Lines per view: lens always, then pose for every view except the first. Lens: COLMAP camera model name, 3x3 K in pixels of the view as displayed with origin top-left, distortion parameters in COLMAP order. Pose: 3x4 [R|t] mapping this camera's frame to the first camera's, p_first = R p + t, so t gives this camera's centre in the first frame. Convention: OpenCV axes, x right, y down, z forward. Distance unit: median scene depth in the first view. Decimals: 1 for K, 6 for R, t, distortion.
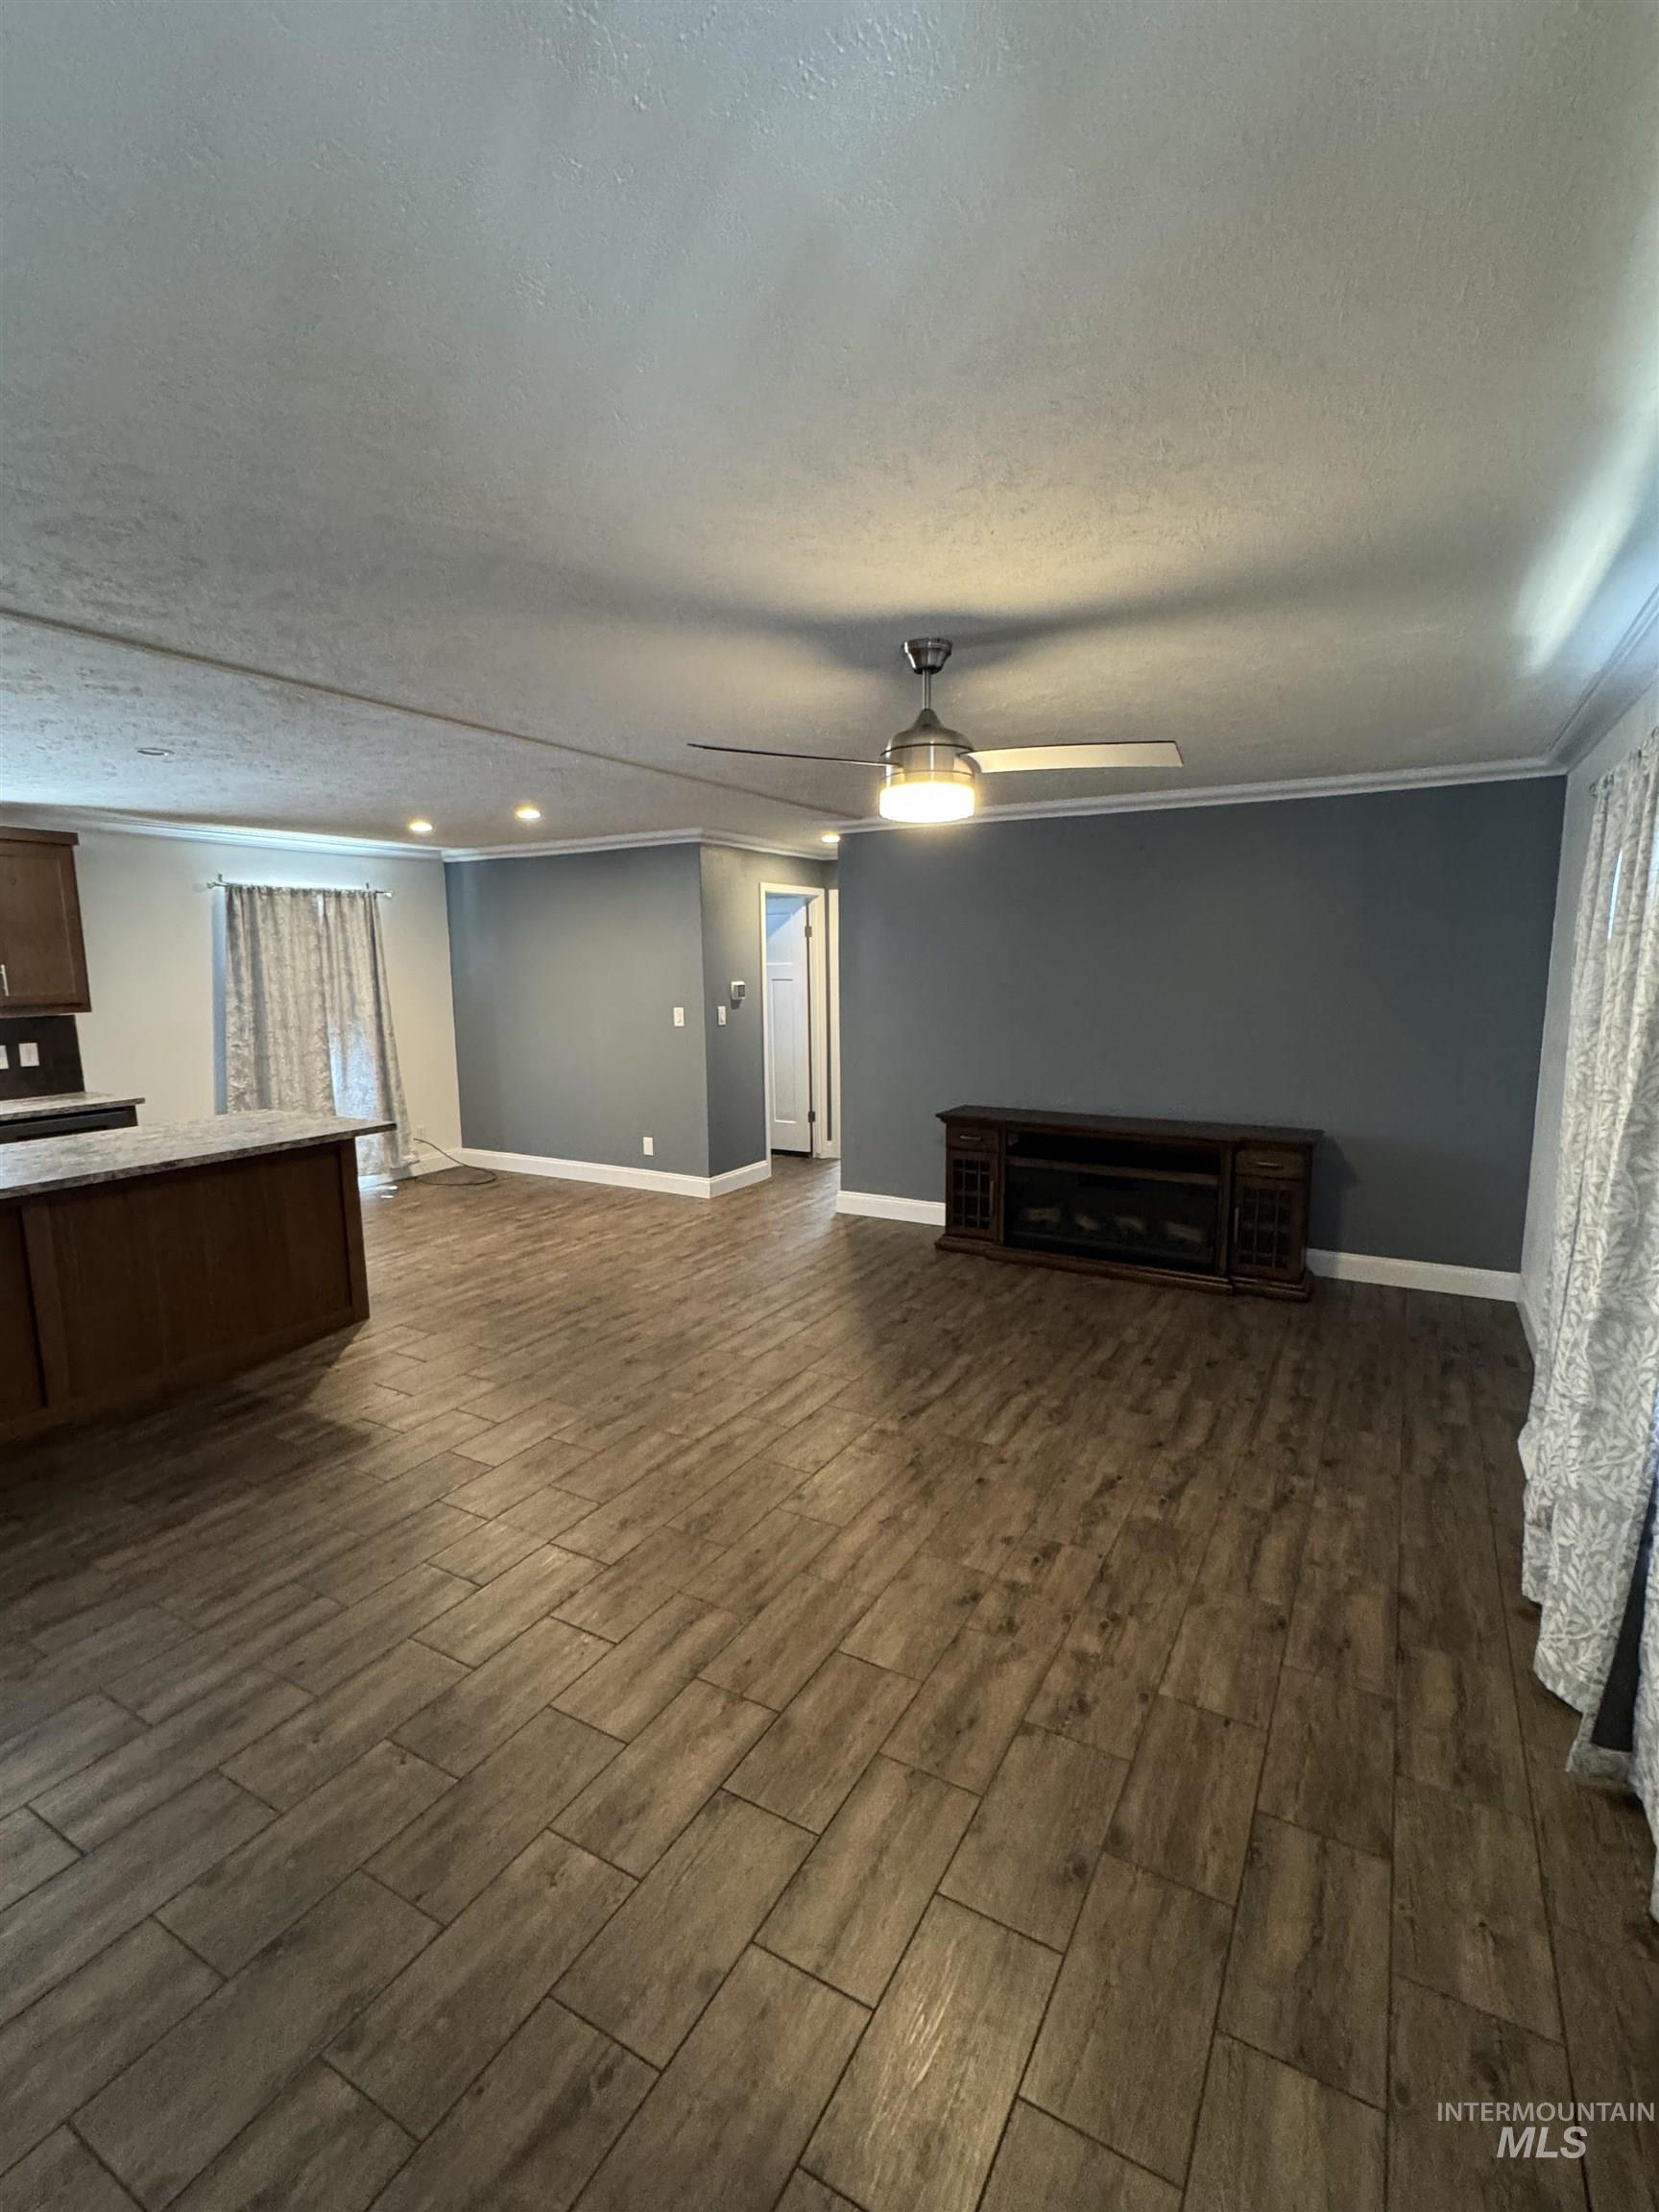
lens RADIAL K [[1008.9, 0, 829.4], [0, 1008.9, 1106.5], [0, 0, 1]] dist [-0.004139, 0.000194]
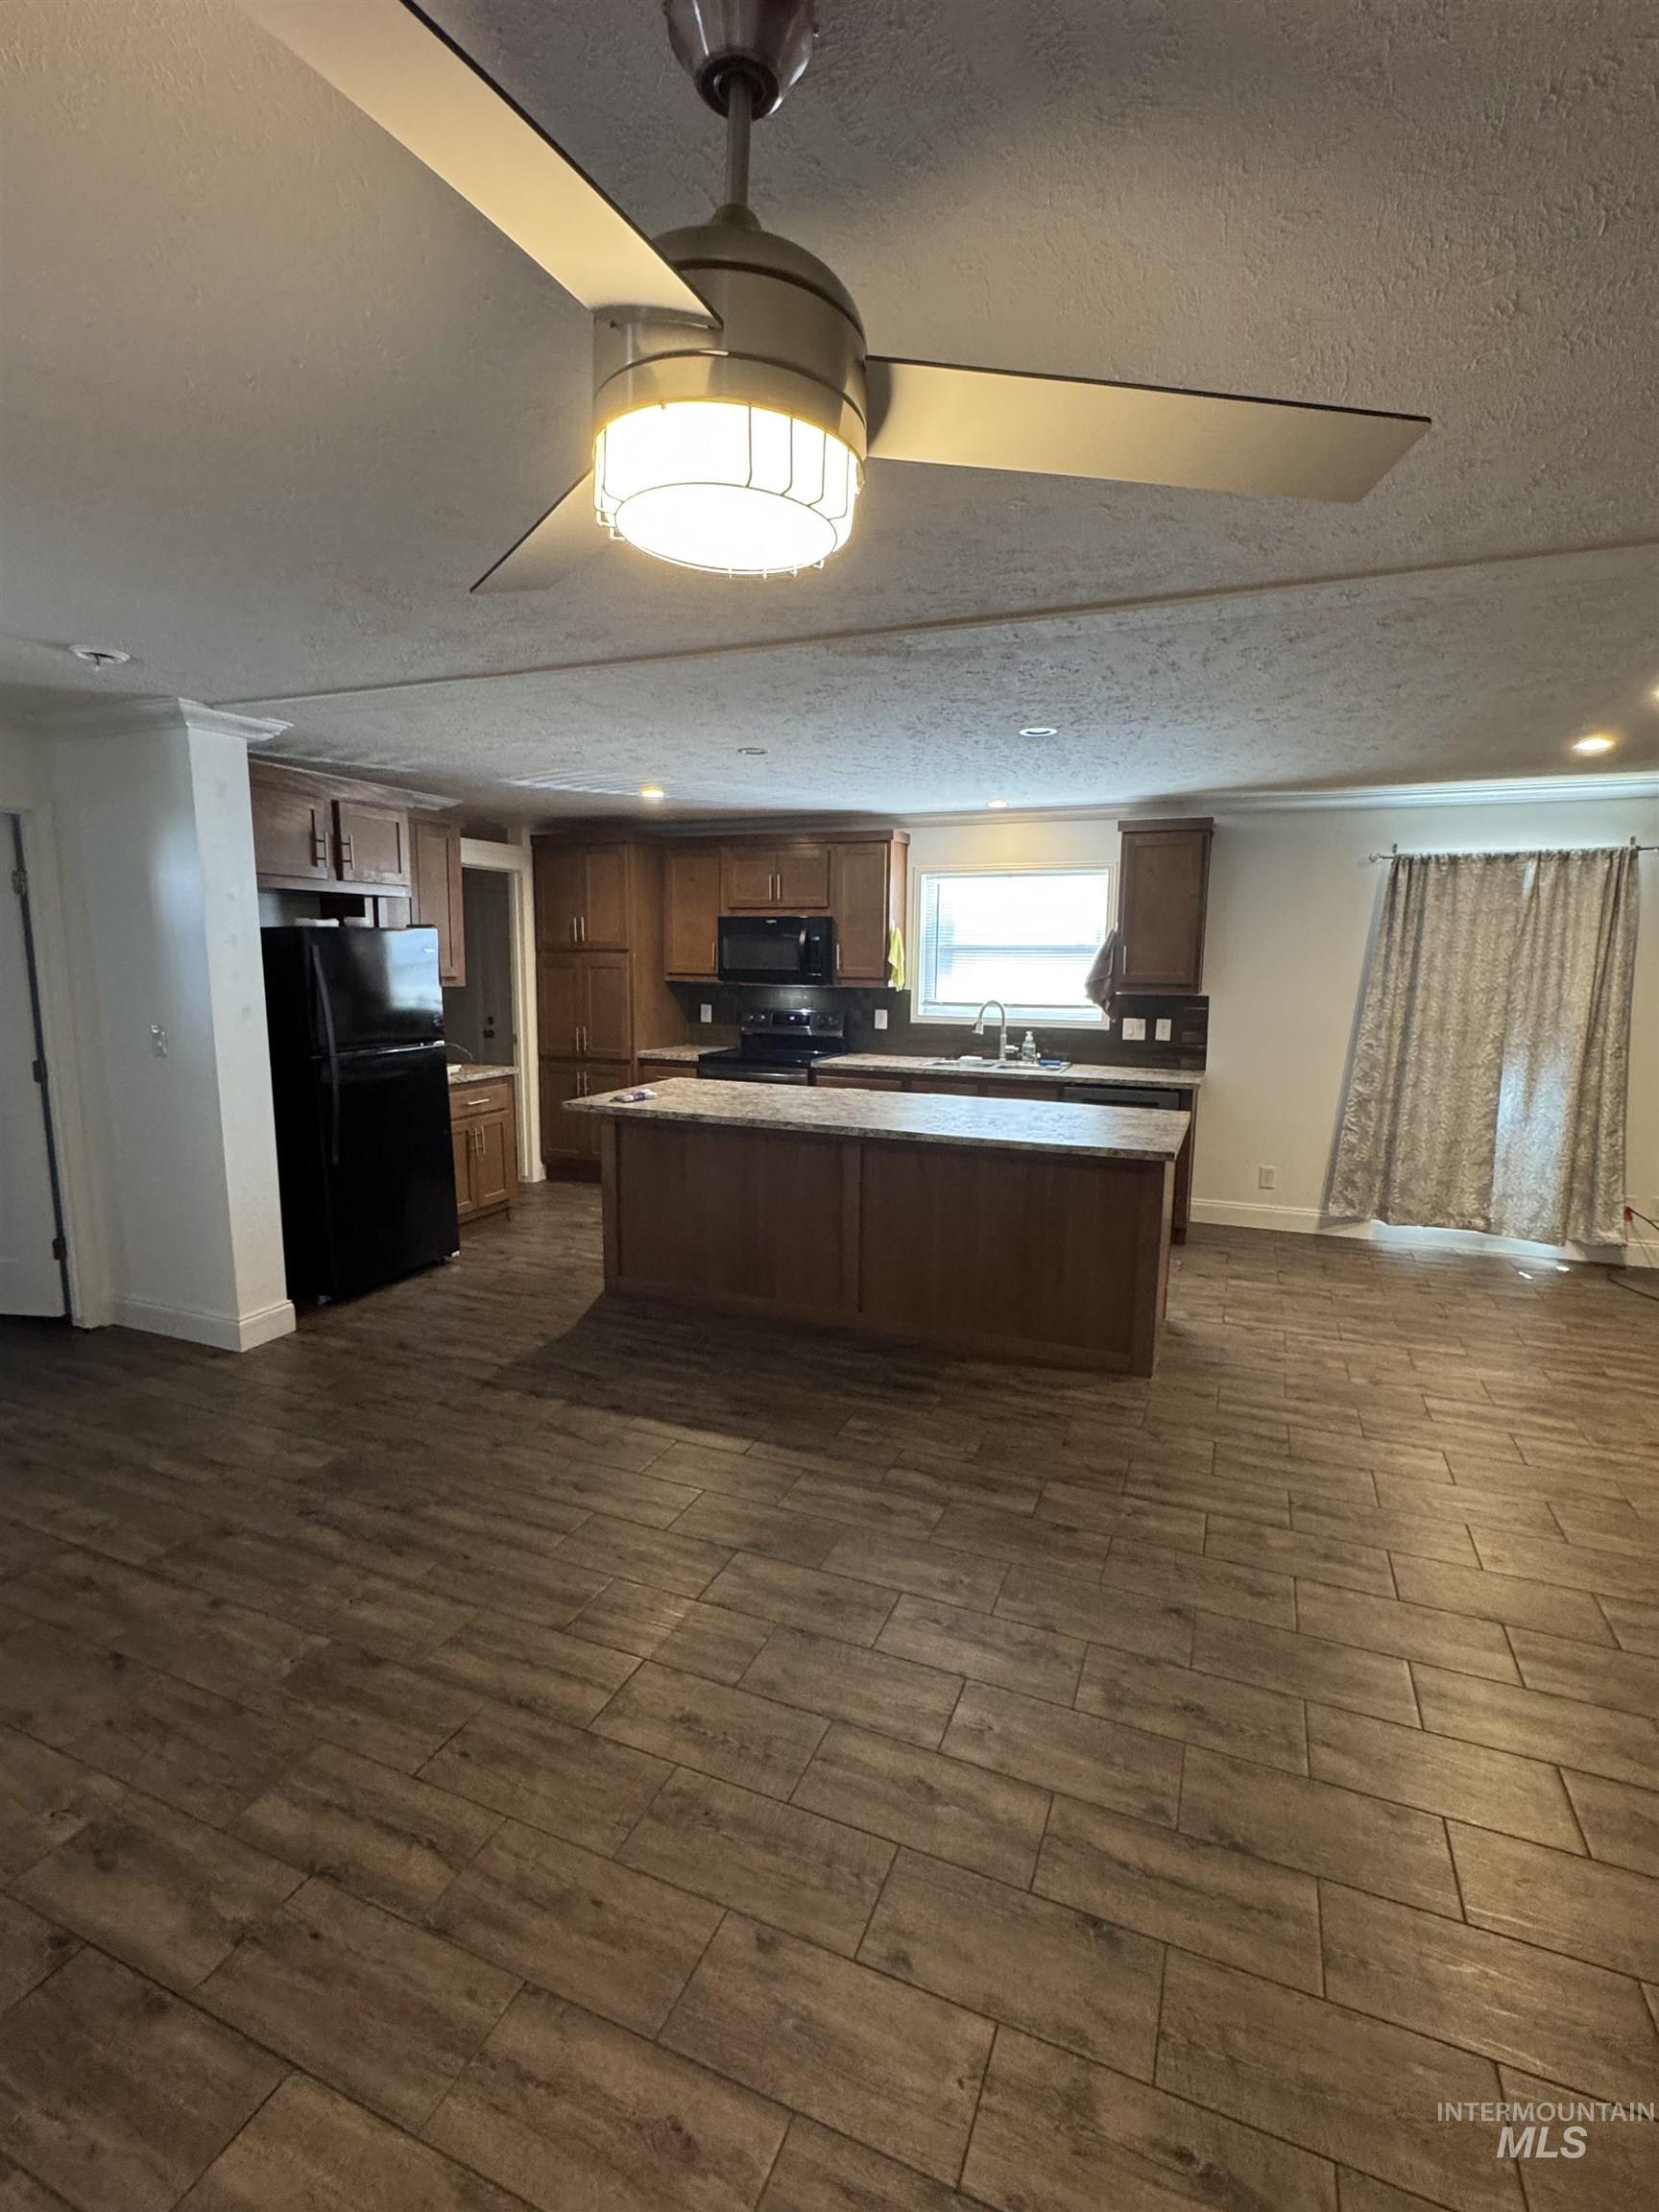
lens RADIAL K [[1008.9, 0, 829.6], [0, 1008.9, 1105.2], [0, 0, 1]] dist [-0.004139, 0.000194]
pose [[0.126113, 0.163319, -0.978480, 0.334326], [-0.152911, 0.977767, 0.143492, -0.103456], [0.980160, 0.131525, 0.148282, 0.702848]]
